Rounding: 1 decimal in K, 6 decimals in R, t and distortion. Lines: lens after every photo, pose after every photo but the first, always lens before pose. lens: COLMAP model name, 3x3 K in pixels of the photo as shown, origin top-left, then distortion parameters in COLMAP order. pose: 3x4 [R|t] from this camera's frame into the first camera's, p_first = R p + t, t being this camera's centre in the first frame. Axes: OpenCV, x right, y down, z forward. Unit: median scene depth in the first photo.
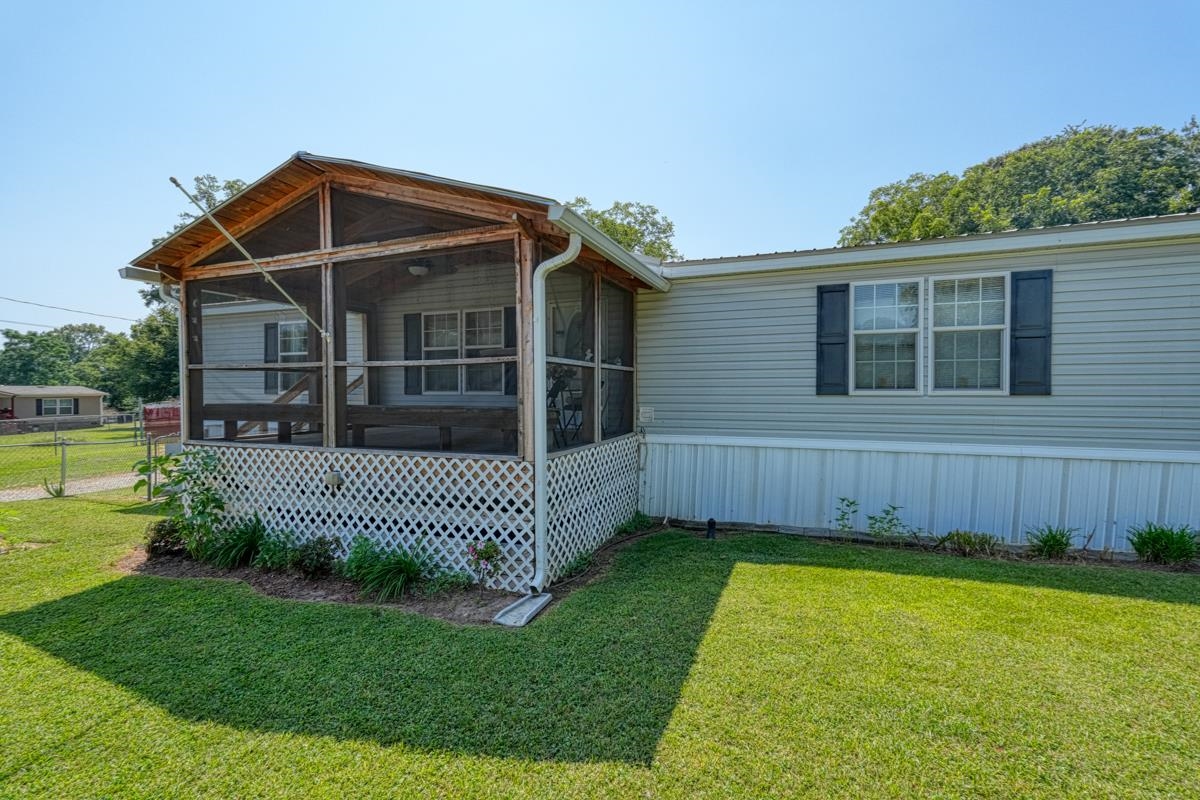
lens RADIAL K [[479.2, 0, 619.8], [0, 479.2, 400.0], [0, 0, 1]] dist [-0.000156, 0.000169]
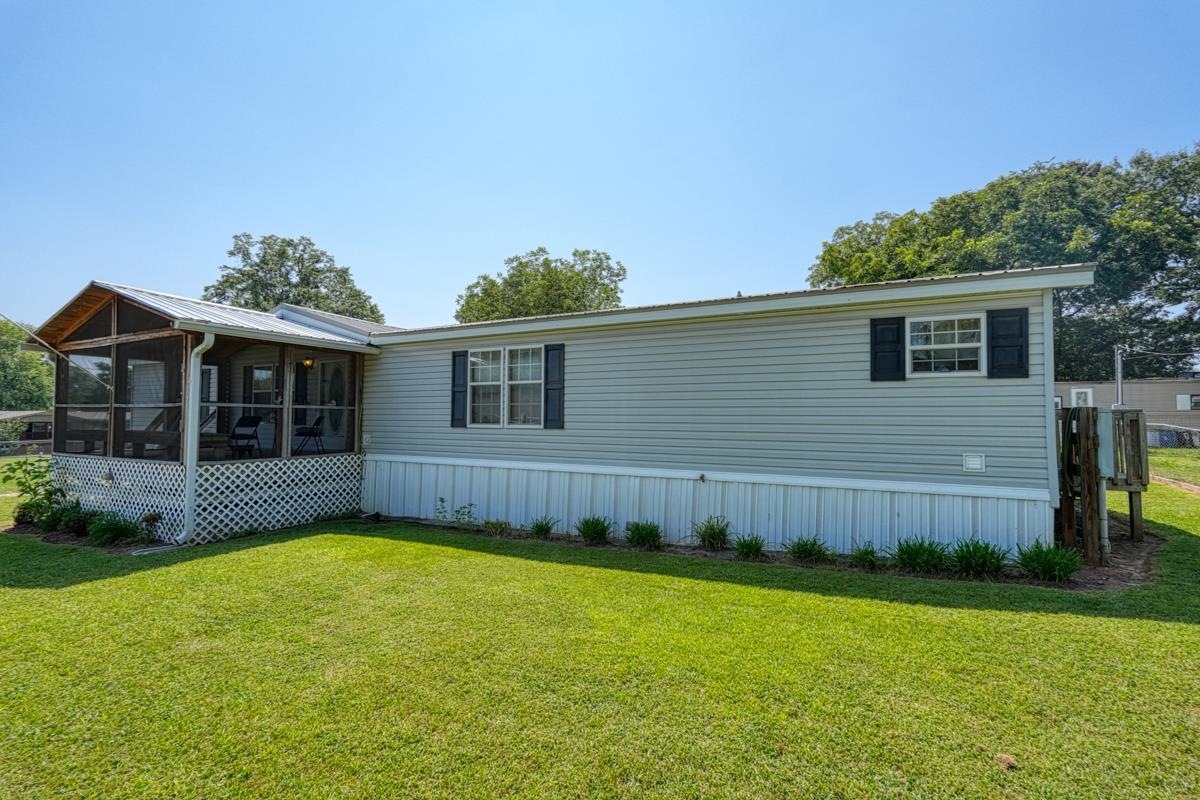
lens RADIAL K [[479.2, 0, 619.8], [0, 479.2, 400.0], [0, 0, 1]] dist [-0.000156, 0.000169]
pose [[0.995989, 0.003815, -0.089391, 1.125586], [-0.009117, 0.998217, -0.058987, -0.011914], [0.089006, 0.059565, 0.994248, -0.417136]]
